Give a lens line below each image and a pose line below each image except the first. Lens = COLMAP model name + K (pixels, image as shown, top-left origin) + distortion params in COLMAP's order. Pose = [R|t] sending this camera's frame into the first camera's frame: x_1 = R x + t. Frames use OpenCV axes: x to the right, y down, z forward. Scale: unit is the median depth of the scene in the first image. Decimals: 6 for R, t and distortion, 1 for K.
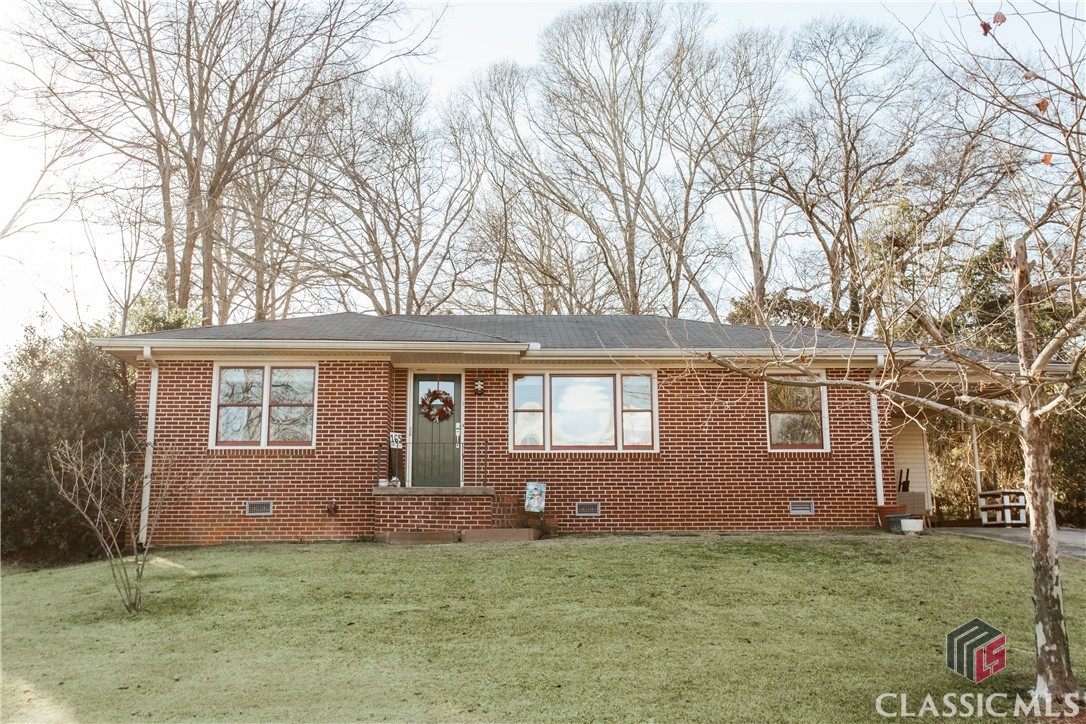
lens RADIAL K [[912.6, 0, 543.0], [0, 912.6, 362.0], [0, 0, 1]] dist [0.008428, 0.000565]
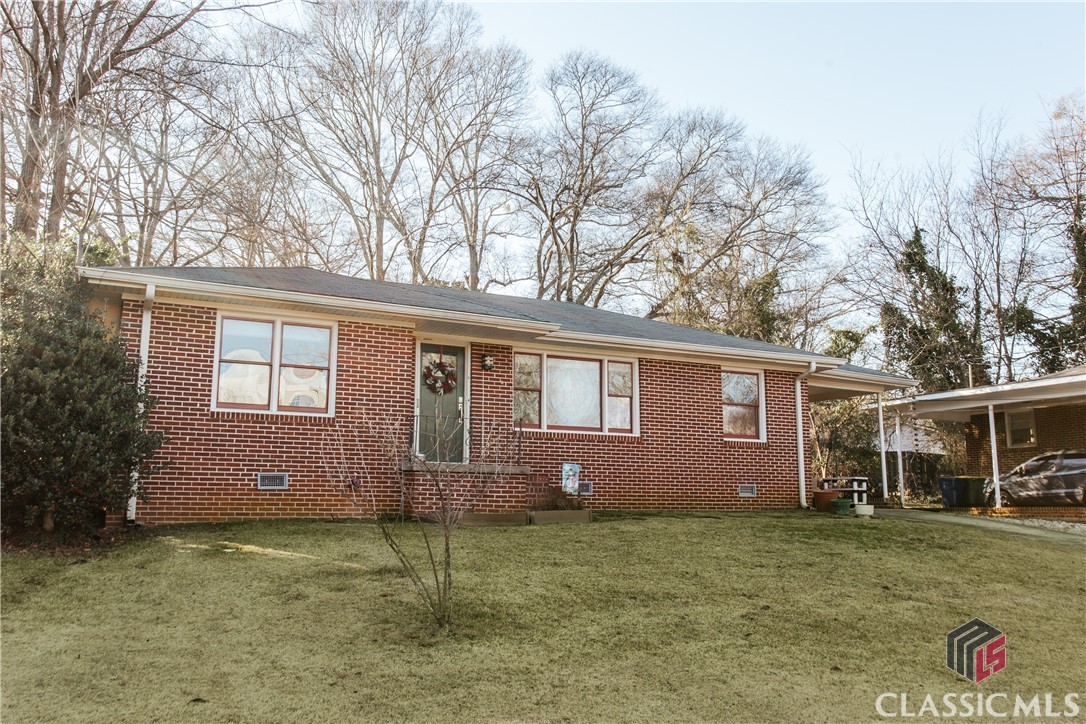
lens RADIAL K [[823.8, 0, 543.0], [0, 823.8, 362.0], [0, 0, 1]] dist [0.002031, 0.004037]
pose [[0.921470, 0.079097, 0.380311, -0.355525], [-0.090552, 0.995816, 0.012291, 0.010828], [-0.377748, -0.045764, 0.924777, 0.156479]]
